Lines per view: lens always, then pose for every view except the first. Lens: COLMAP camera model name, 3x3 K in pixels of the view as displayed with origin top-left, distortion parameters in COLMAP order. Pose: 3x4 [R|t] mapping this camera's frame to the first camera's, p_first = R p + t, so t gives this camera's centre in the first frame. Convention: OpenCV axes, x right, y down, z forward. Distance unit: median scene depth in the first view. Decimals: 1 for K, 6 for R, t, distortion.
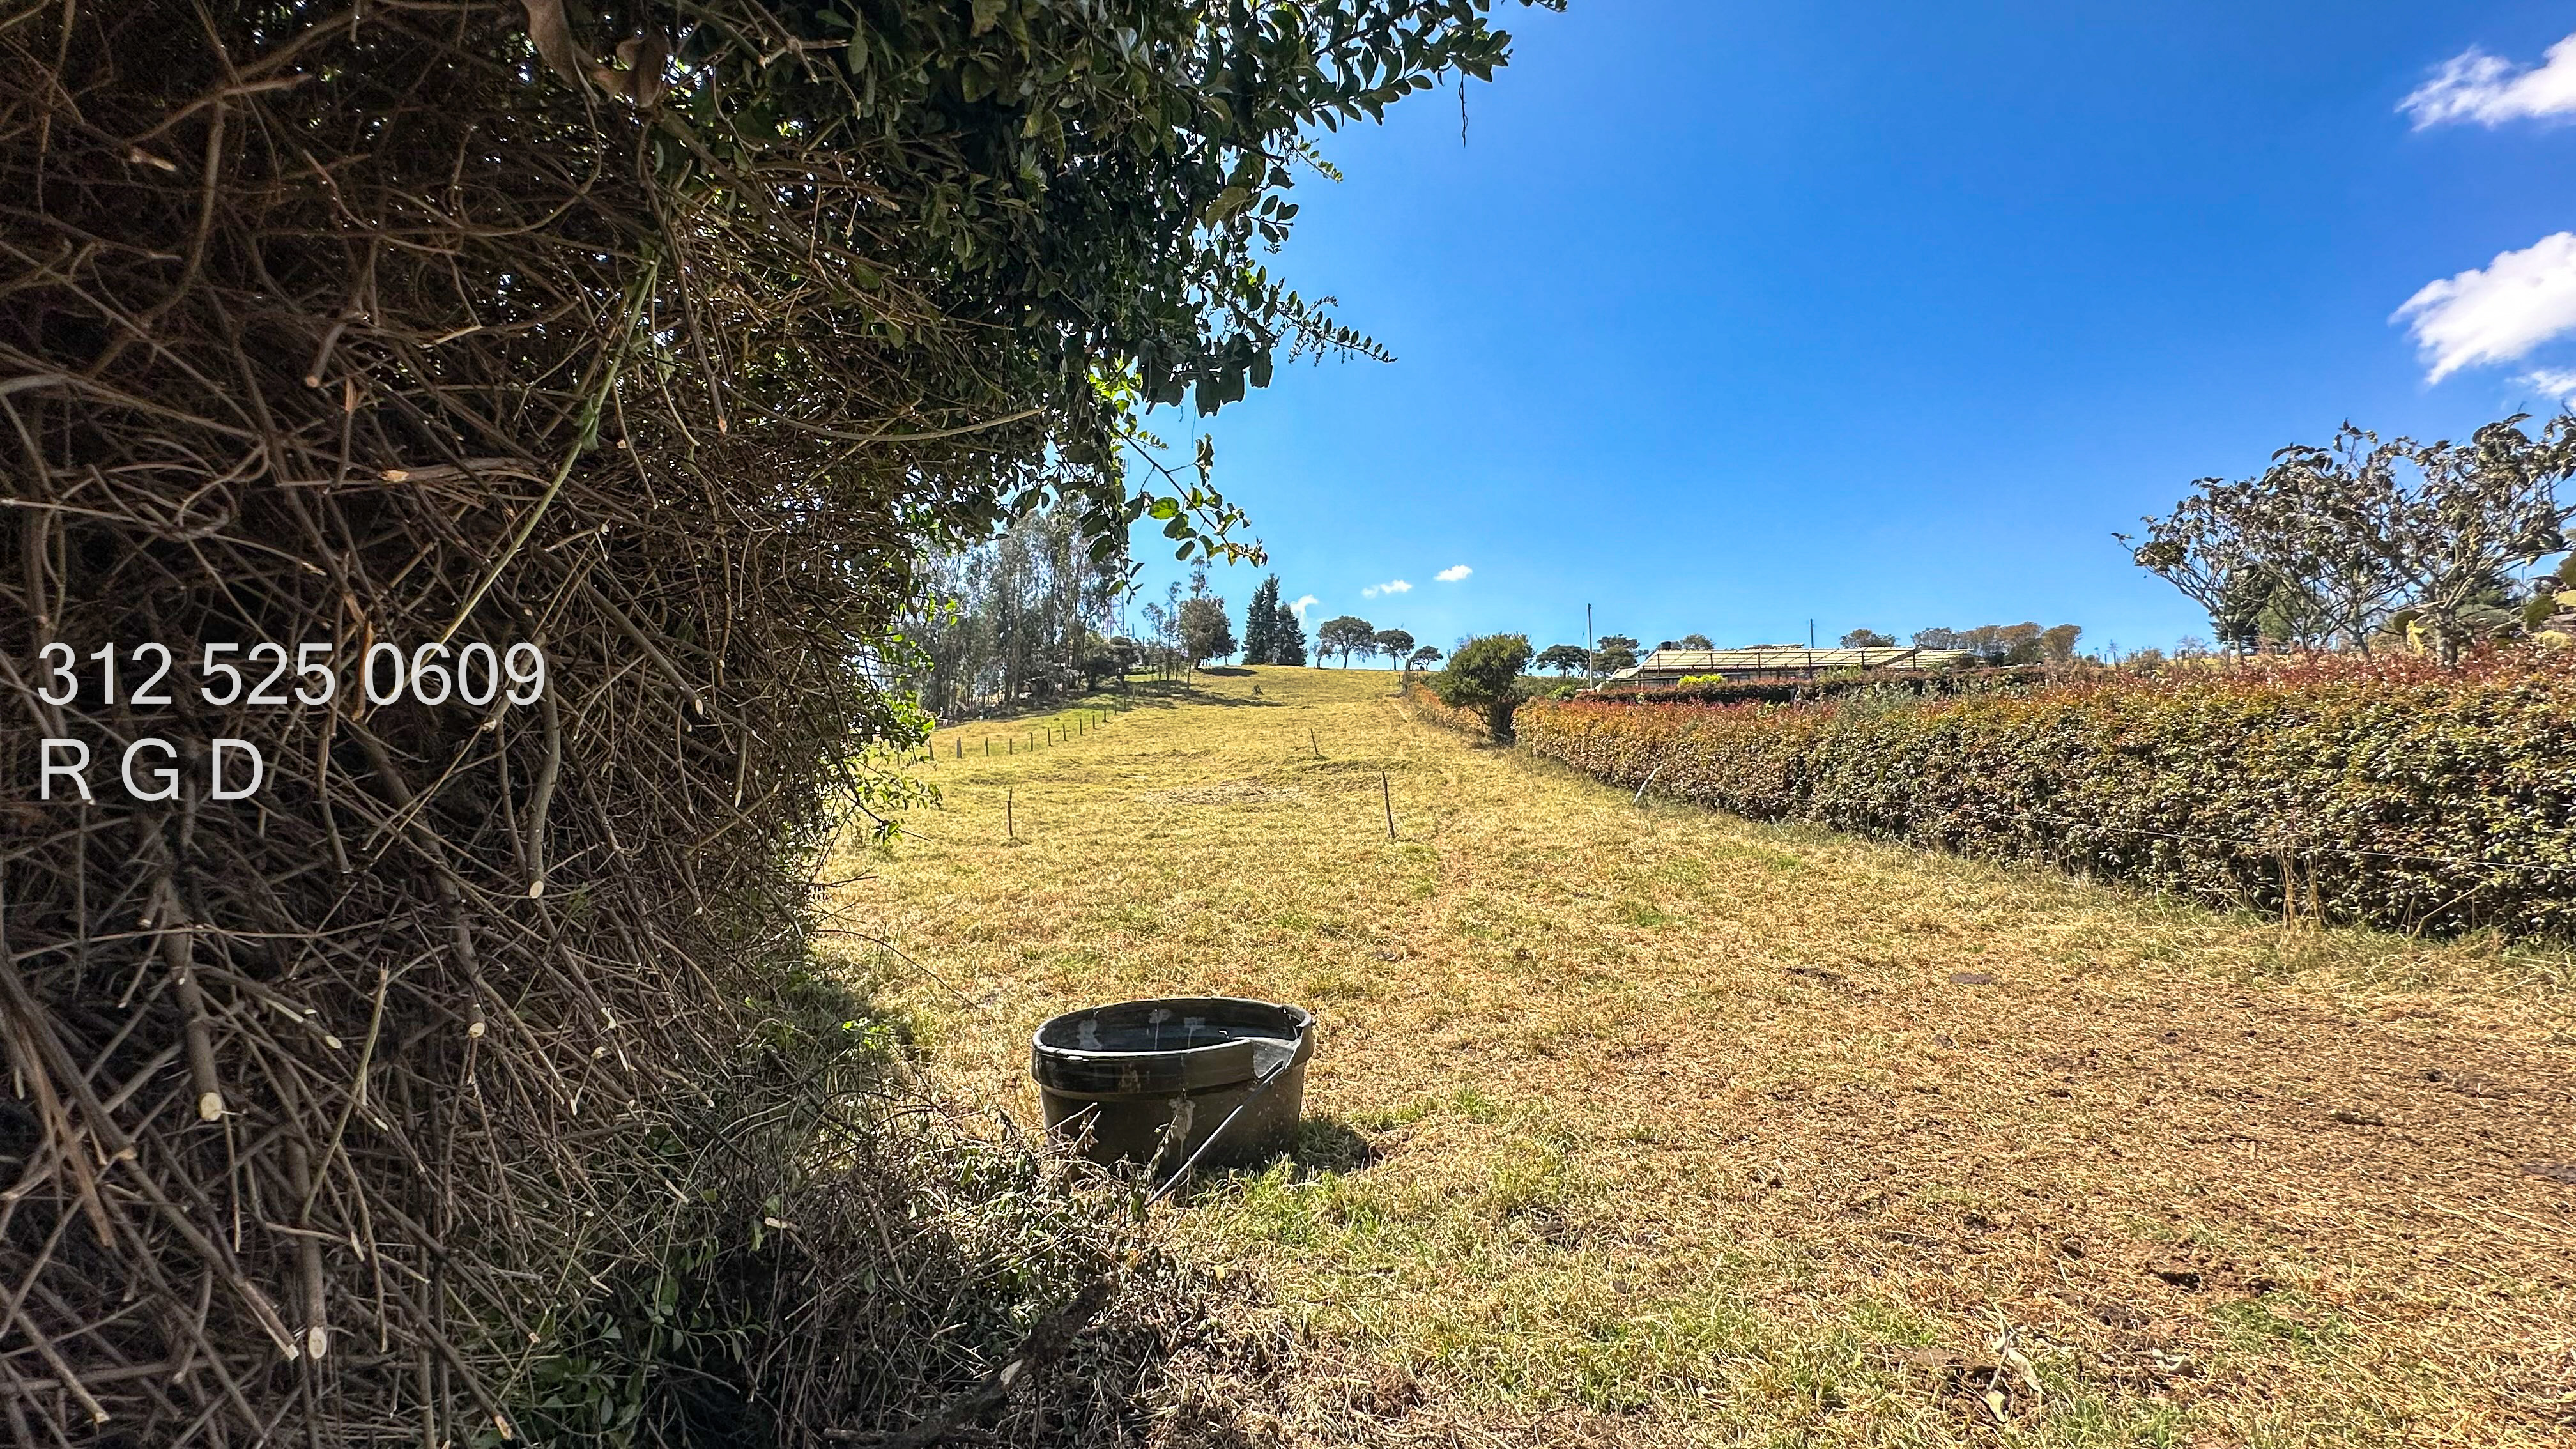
lens RADIAL K [[1029.5, 0, 1296.6], [0, 1029.5, 719.5], [0, 0, 1]] dist [-0.011878, 0.002081]
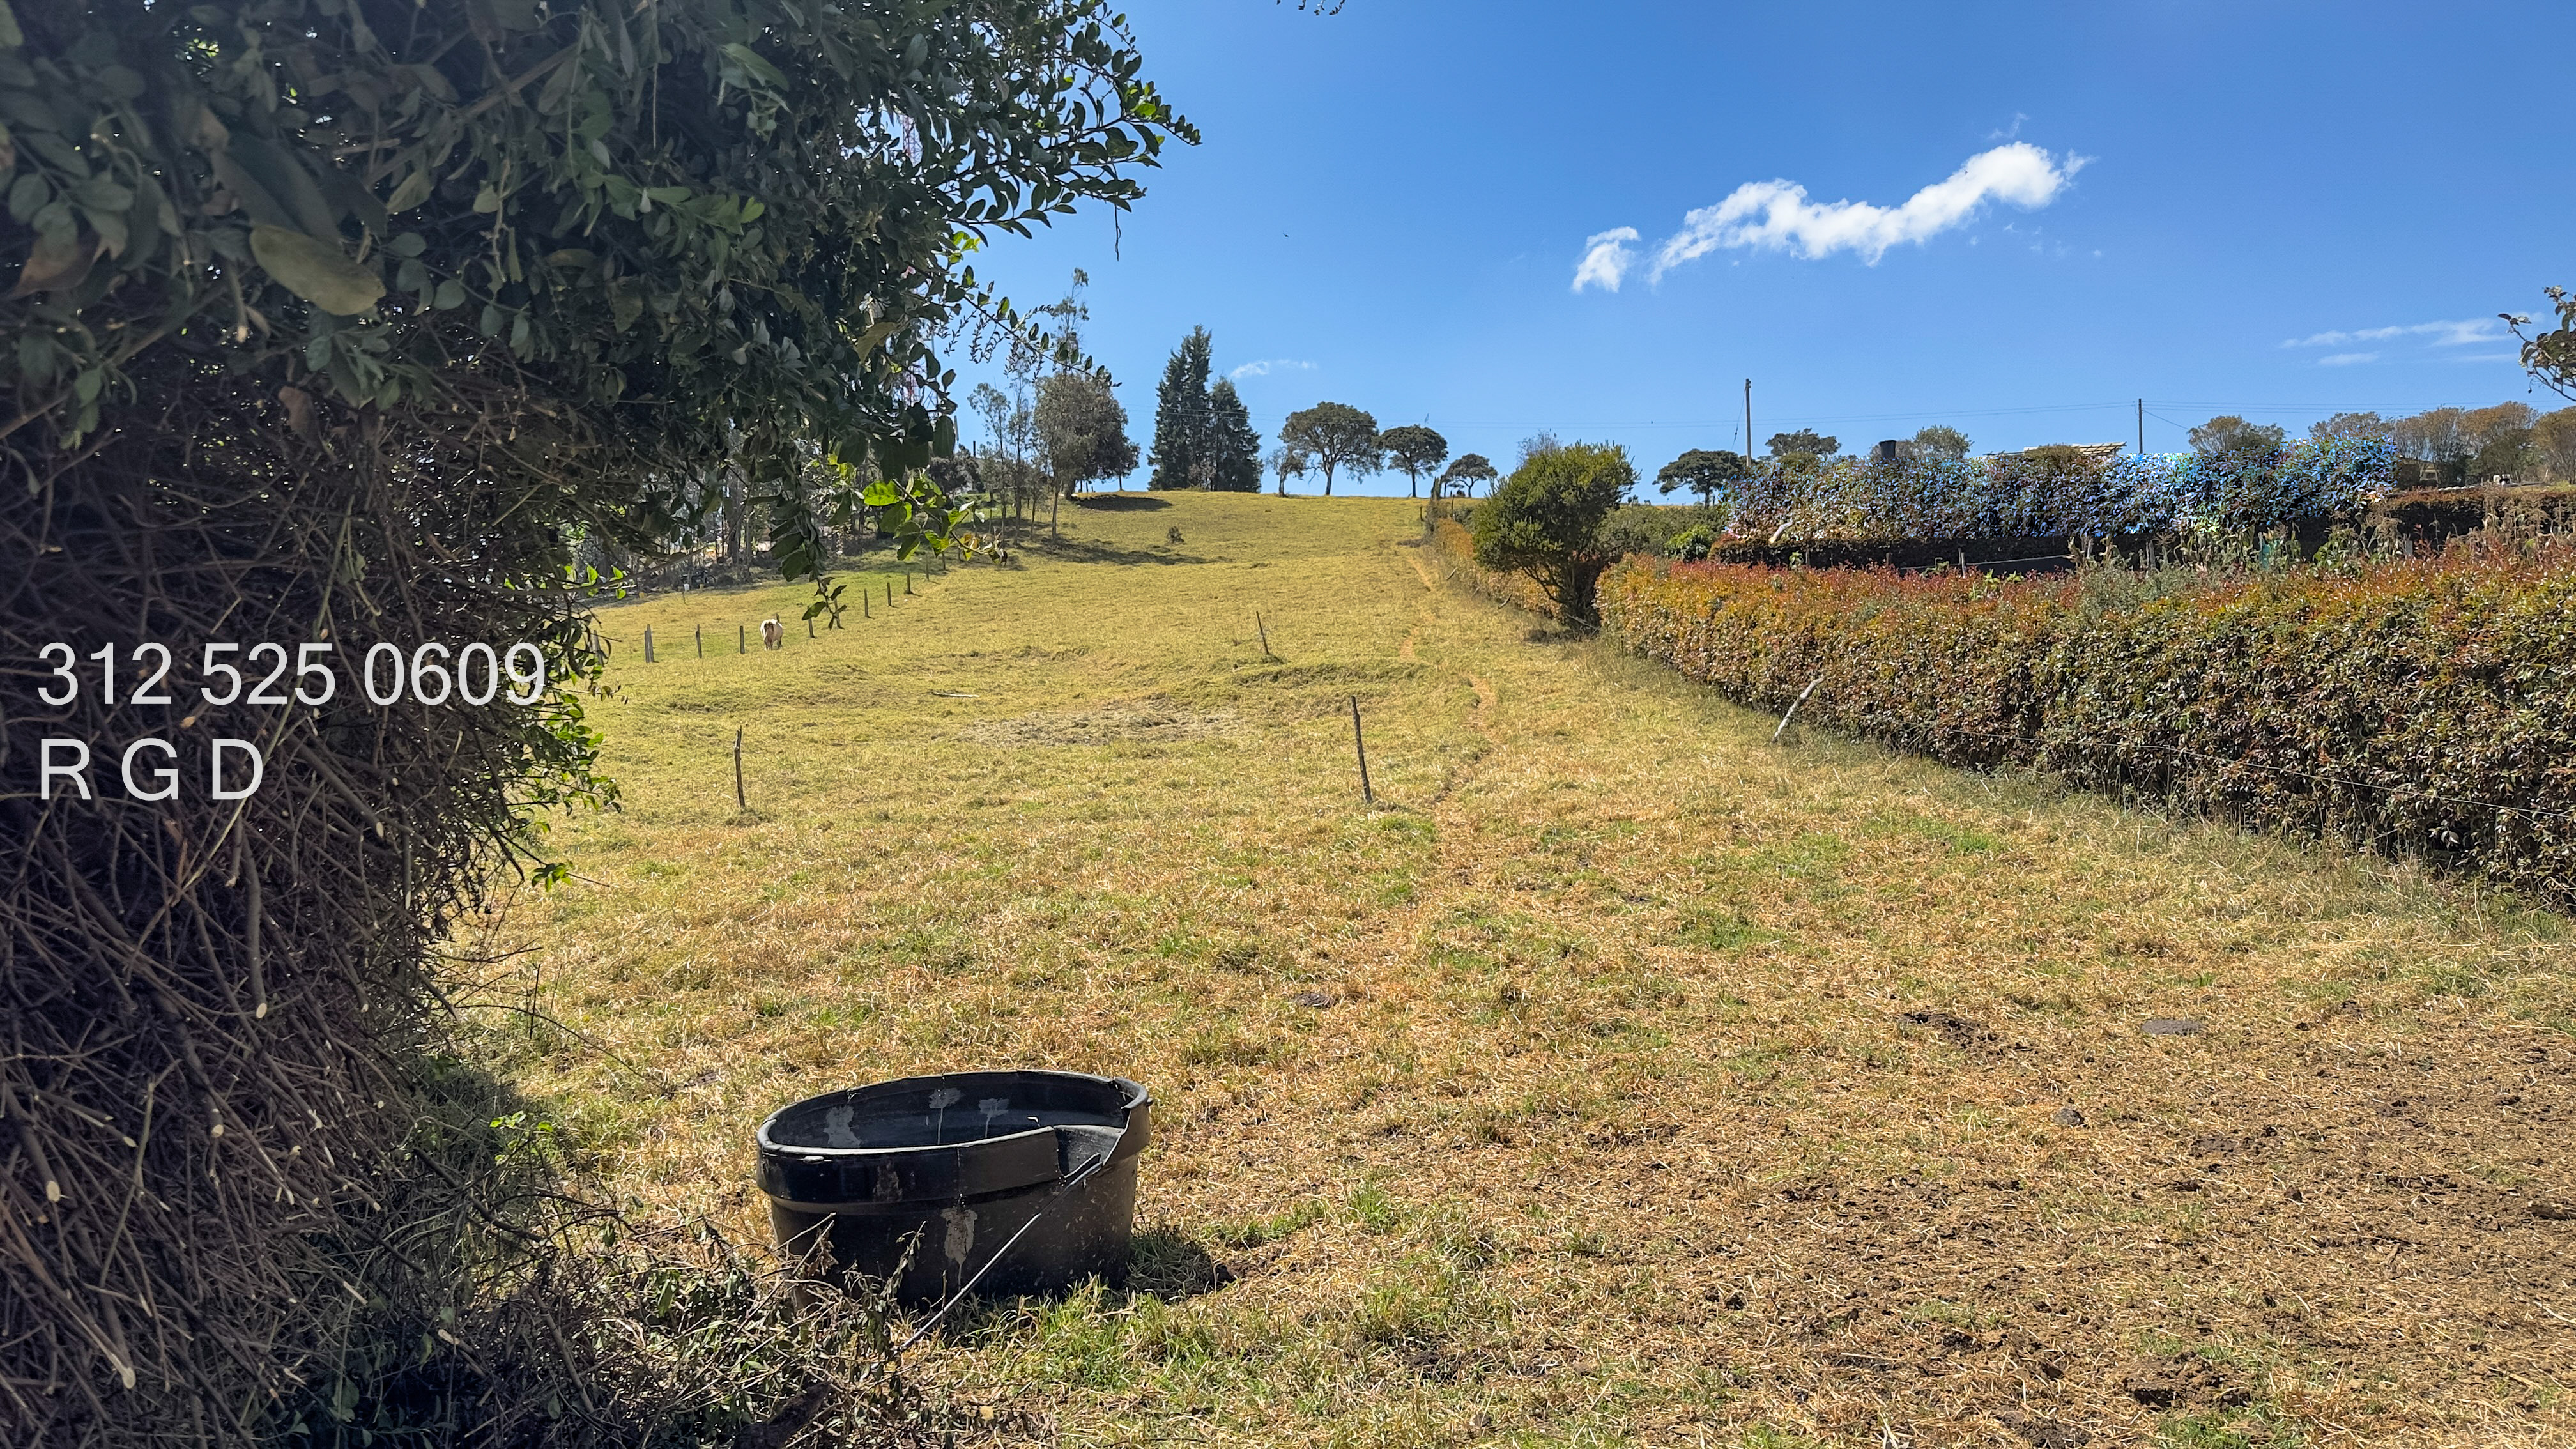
lens RADIAL K [[1789.8, 0, 1302.2], [0, 1789.8, 708.9], [0, 0, 1]] dist [0.059252, -0.088758]
pose [[0.999515, -0.011227, 0.029062, 0.025467], [0.009116, 0.997377, 0.071807, -0.020968], [-0.029792, -0.071507, 0.996995, -0.070694]]
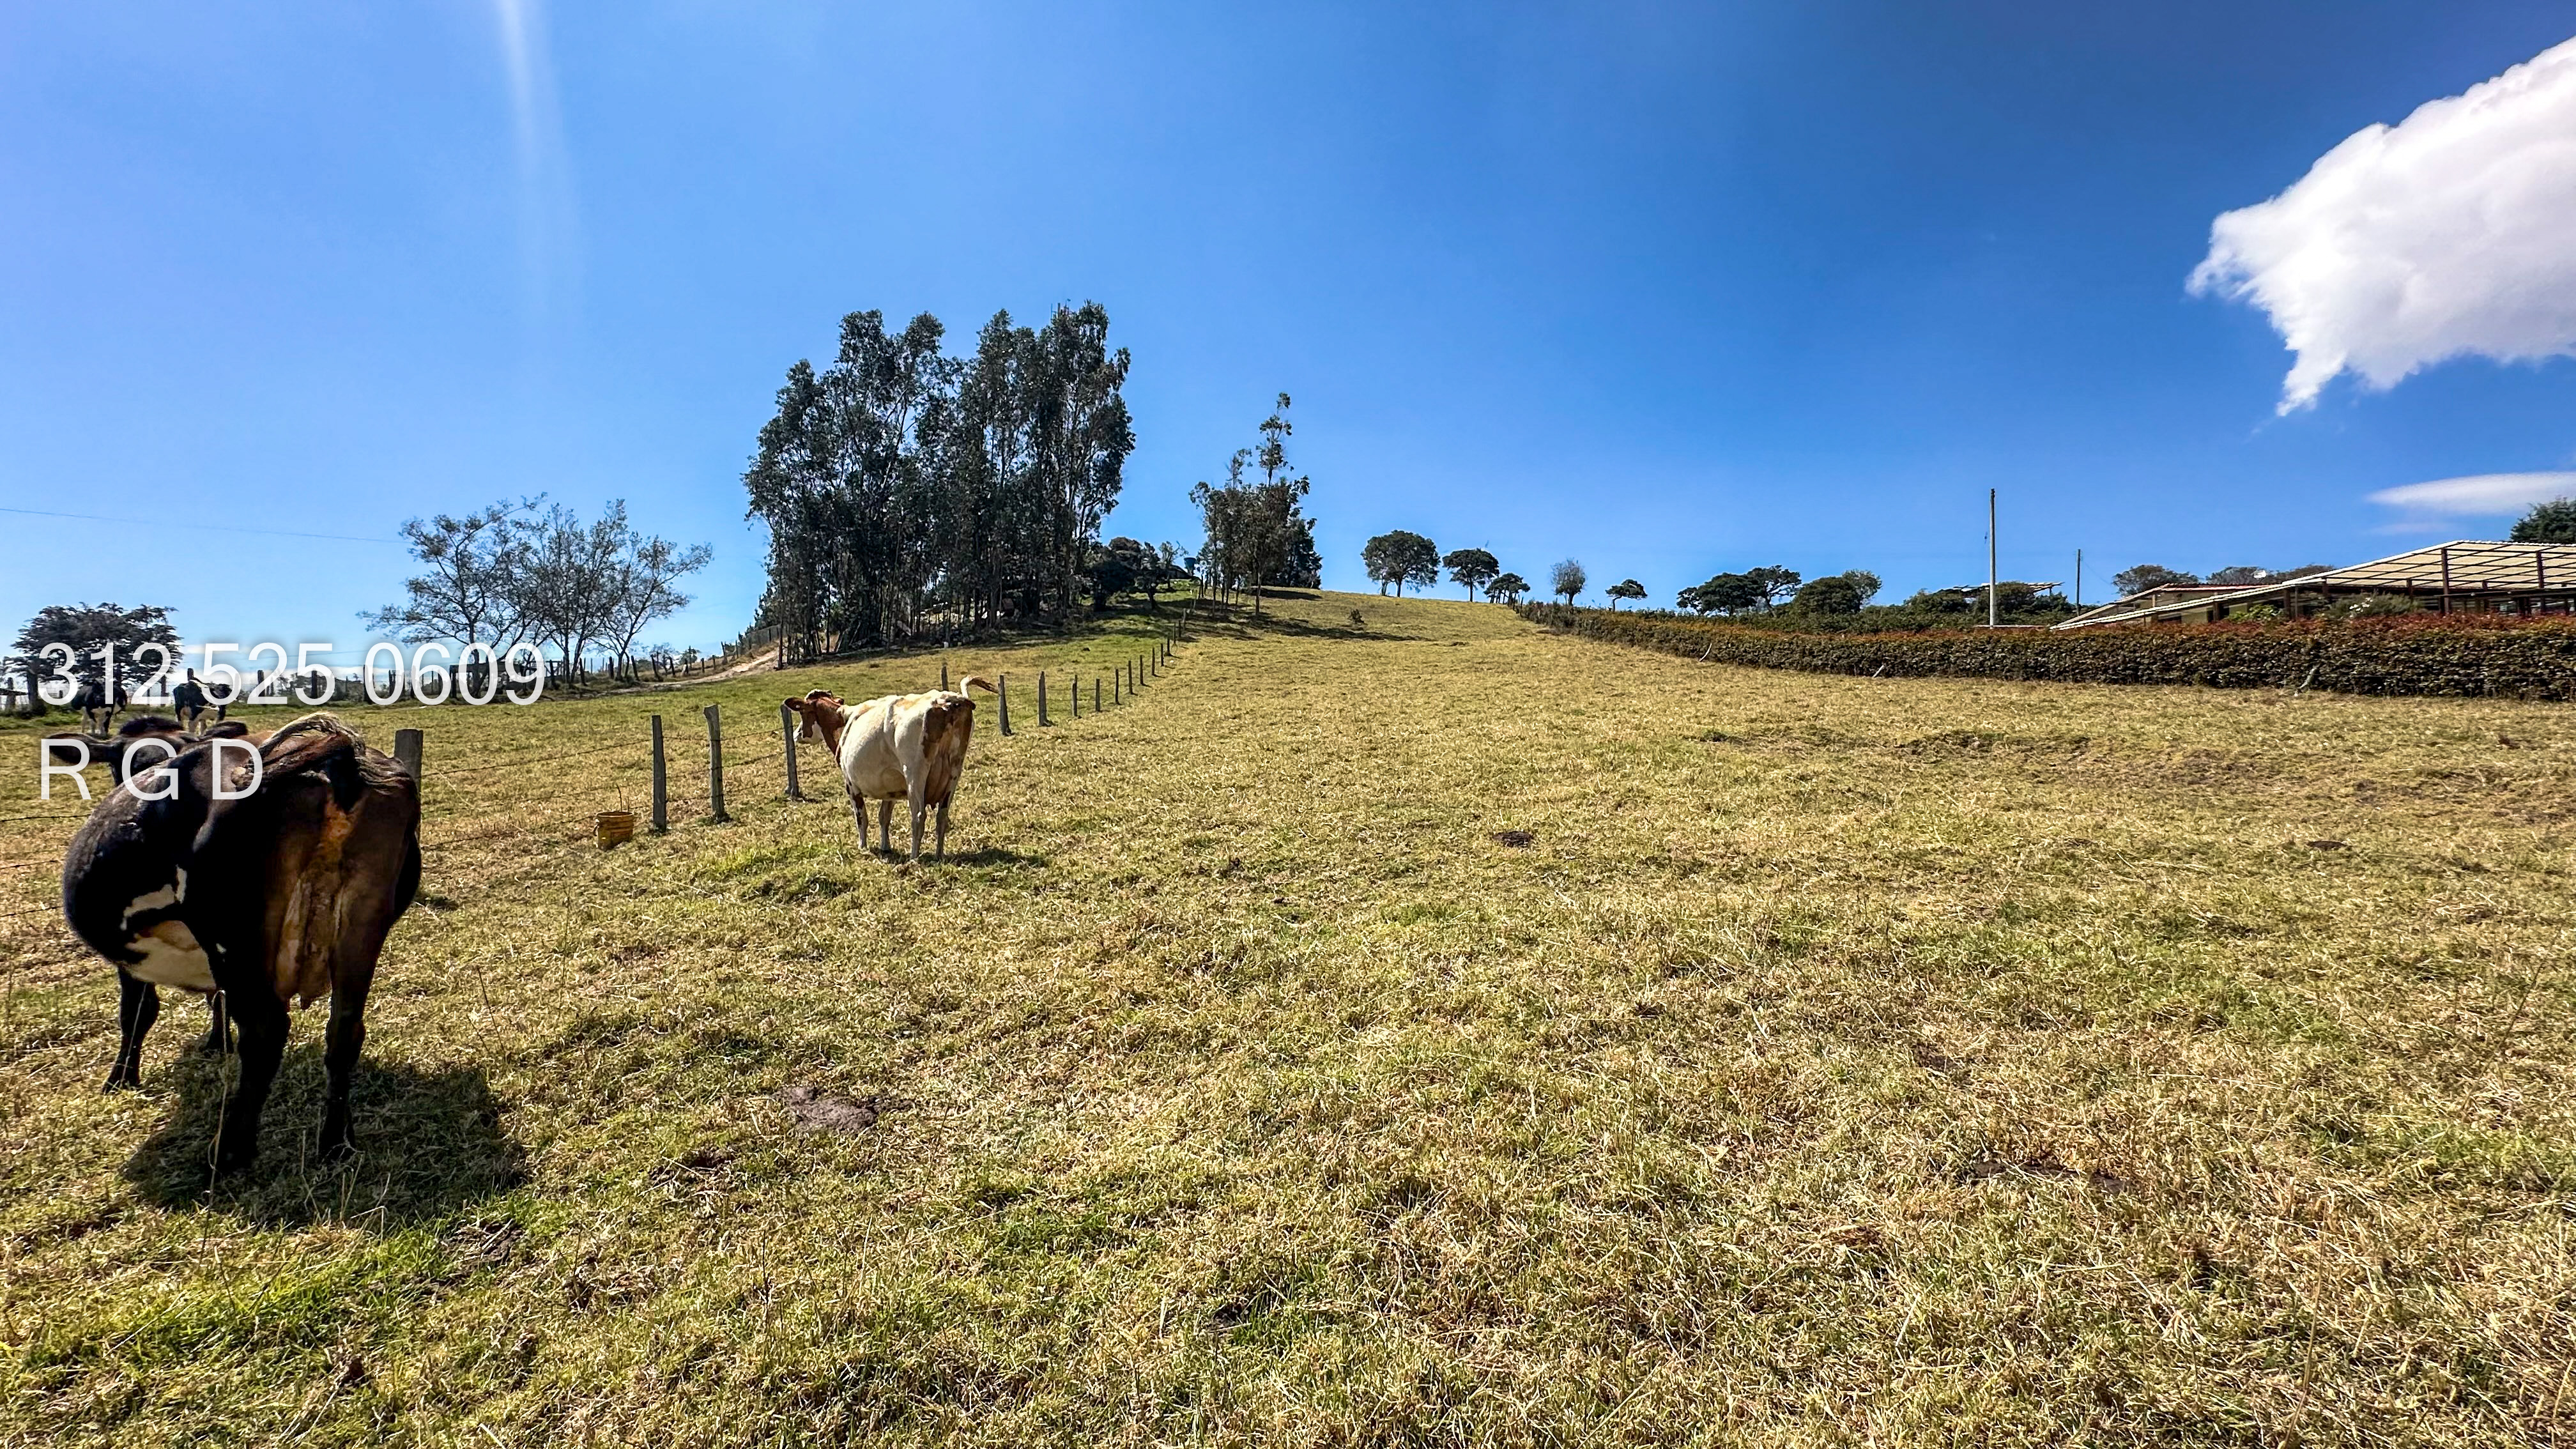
lens RADIAL K [[1029.5, 0, 1286.1], [0, 1029.5, 717.1], [0, 0, 1]] dist [-0.011878, 0.002081]
pose [[0.993663, 0.025268, 0.109521, -1.159891], [-0.030397, 0.998506, 0.045417, 0.058096], [-0.108210, -0.048458, 0.992946, 2.365228]]
